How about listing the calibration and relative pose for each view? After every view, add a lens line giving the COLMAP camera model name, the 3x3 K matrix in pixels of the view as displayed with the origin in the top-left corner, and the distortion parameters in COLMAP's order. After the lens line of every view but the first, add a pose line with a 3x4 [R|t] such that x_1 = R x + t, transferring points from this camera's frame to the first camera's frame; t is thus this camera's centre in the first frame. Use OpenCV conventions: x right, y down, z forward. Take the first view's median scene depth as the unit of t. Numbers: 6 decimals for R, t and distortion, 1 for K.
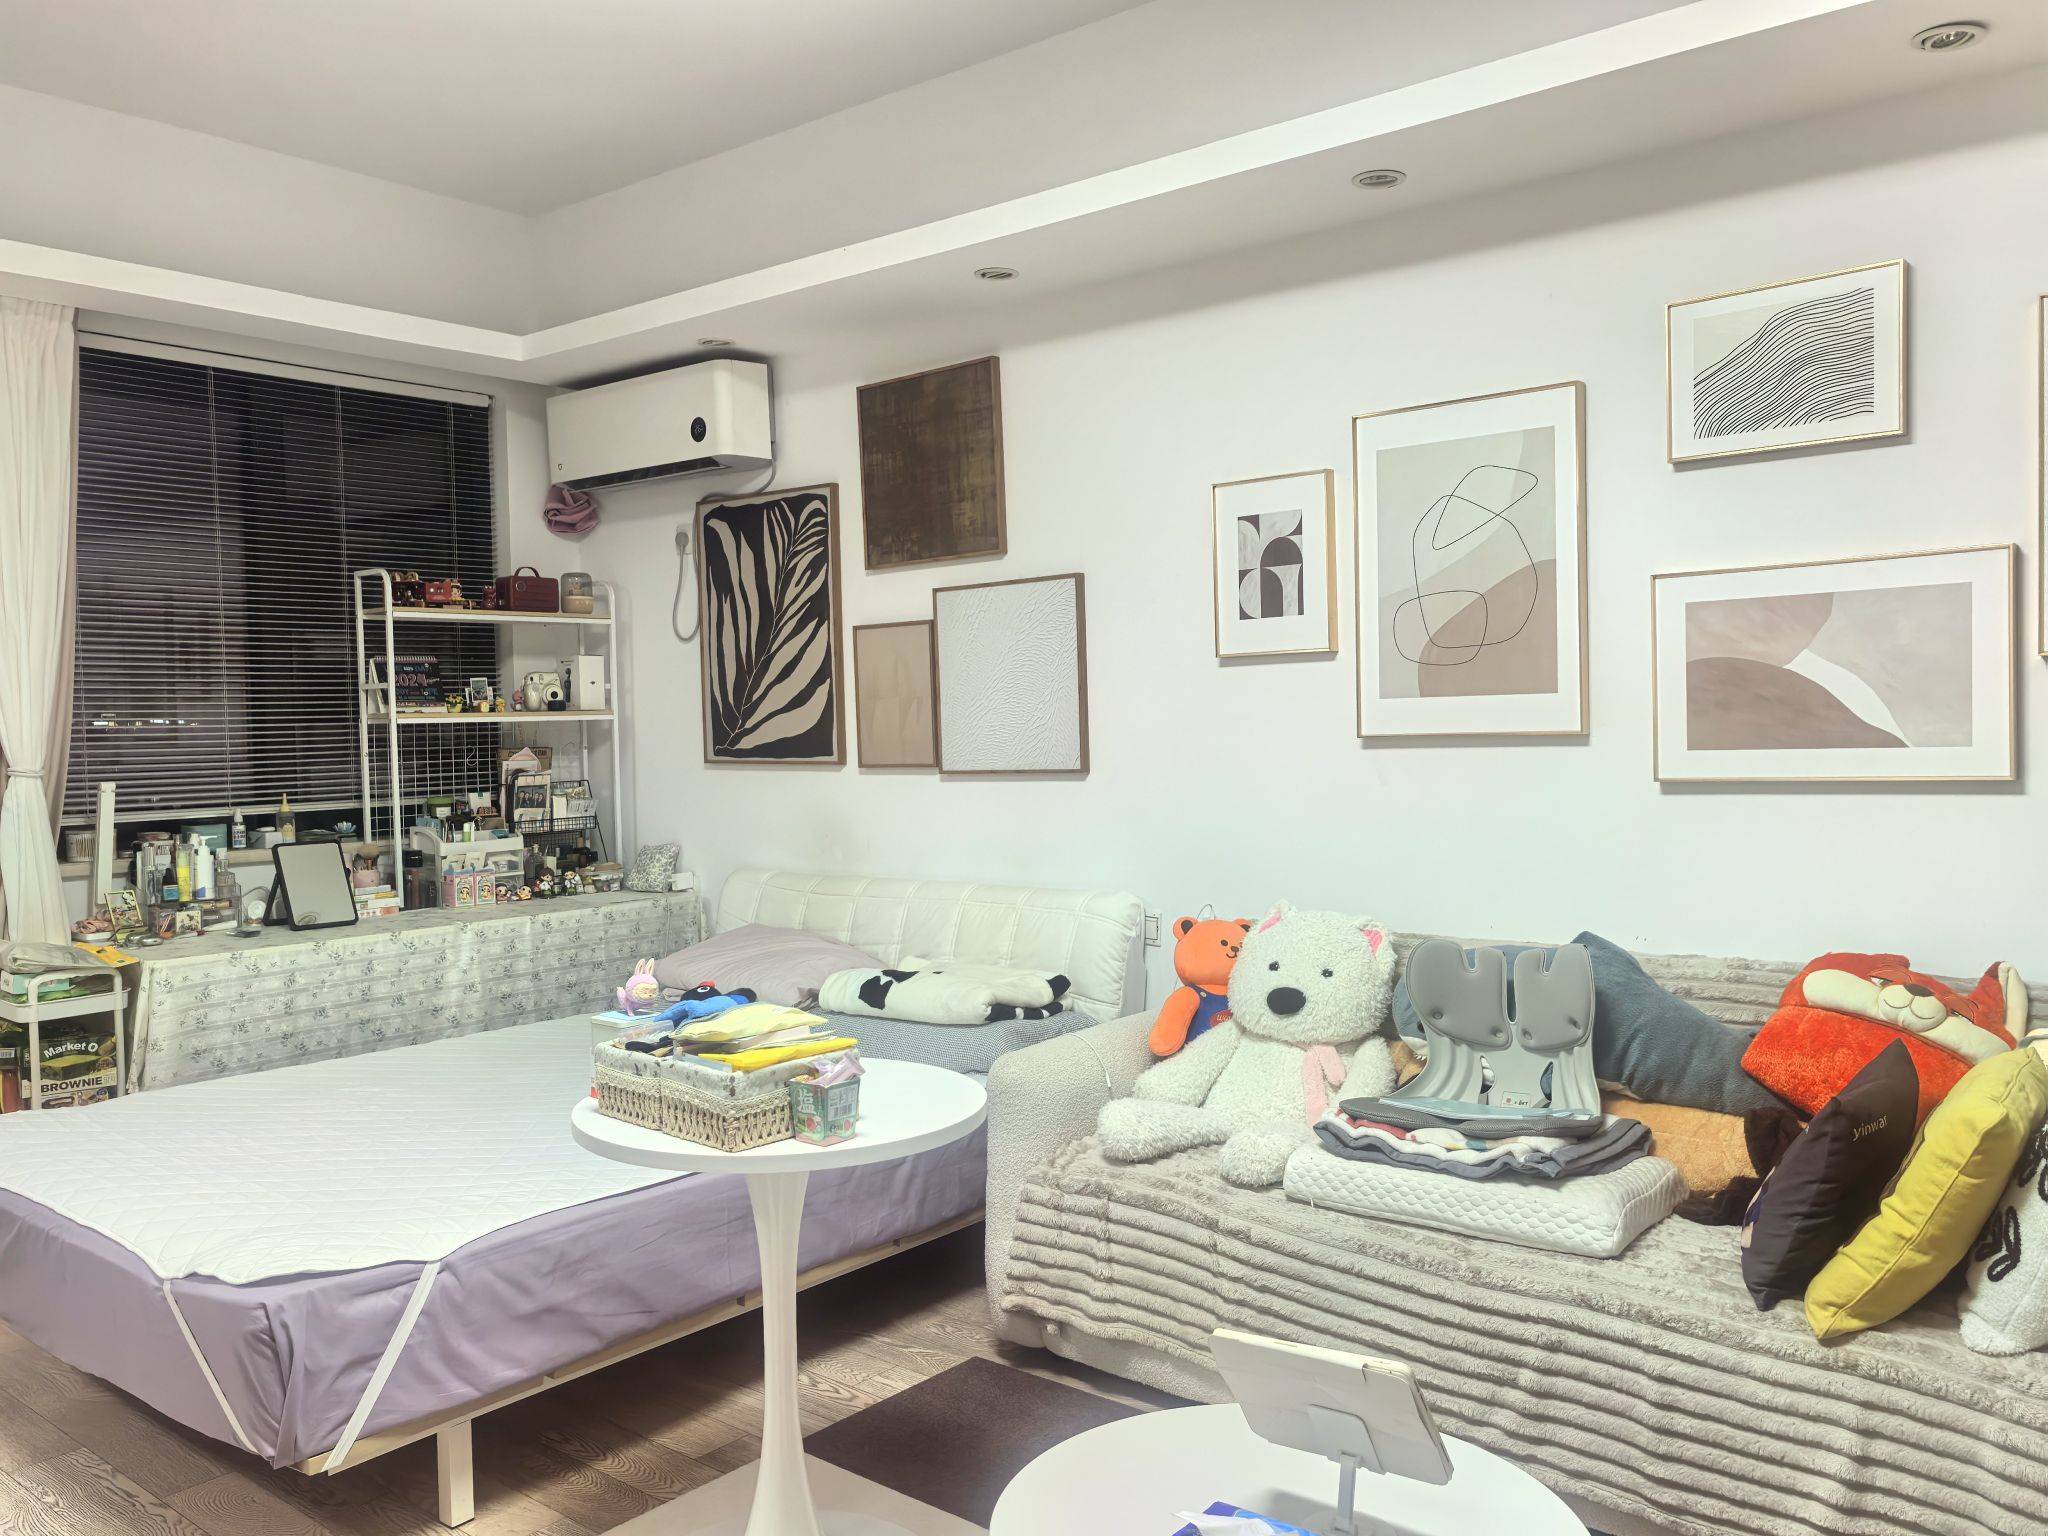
lens RADIAL K [[1619.4, 0, 1032.1], [0, 1619.4, 788.9], [0, 0, 1]] dist [0.004534, 0.012246]
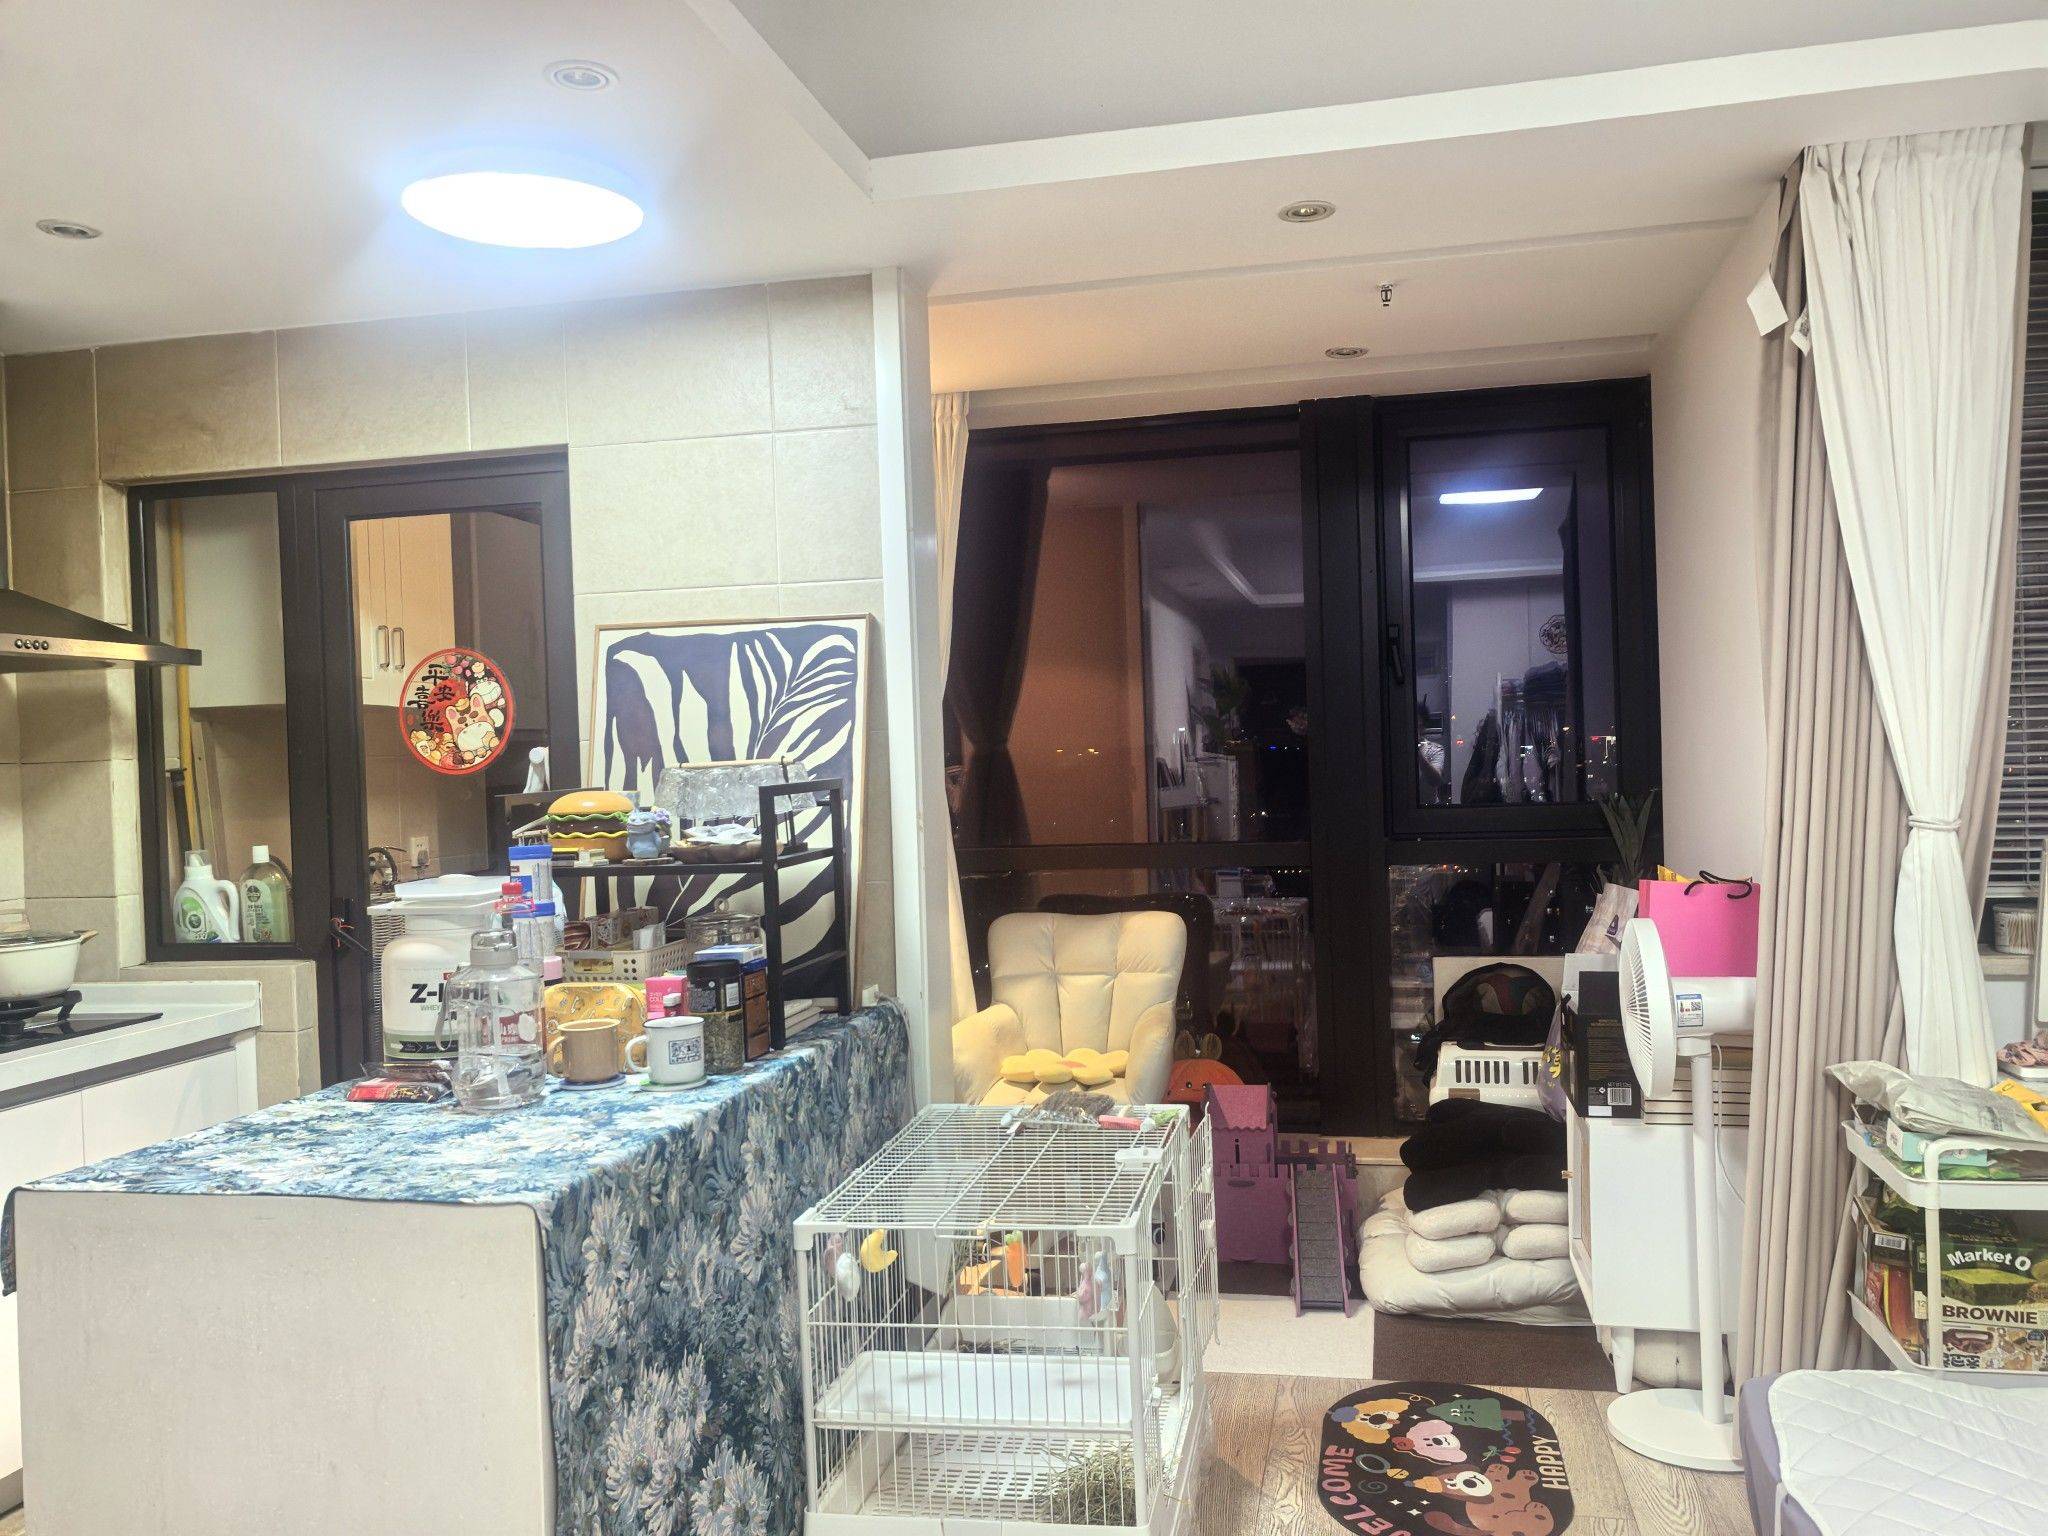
lens RADIAL K [[1619.4, 0, 1031.4], [0, 1619.4, 794.9], [0, 0, 1]] dist [0.004534, 0.012246]
pose [[0.461961, 0.016278, -0.886751, -0.196461], [-0.013236, 0.999847, 0.011459, -0.025832], [0.886802, 0.006443, 0.462105, 0.361247]]
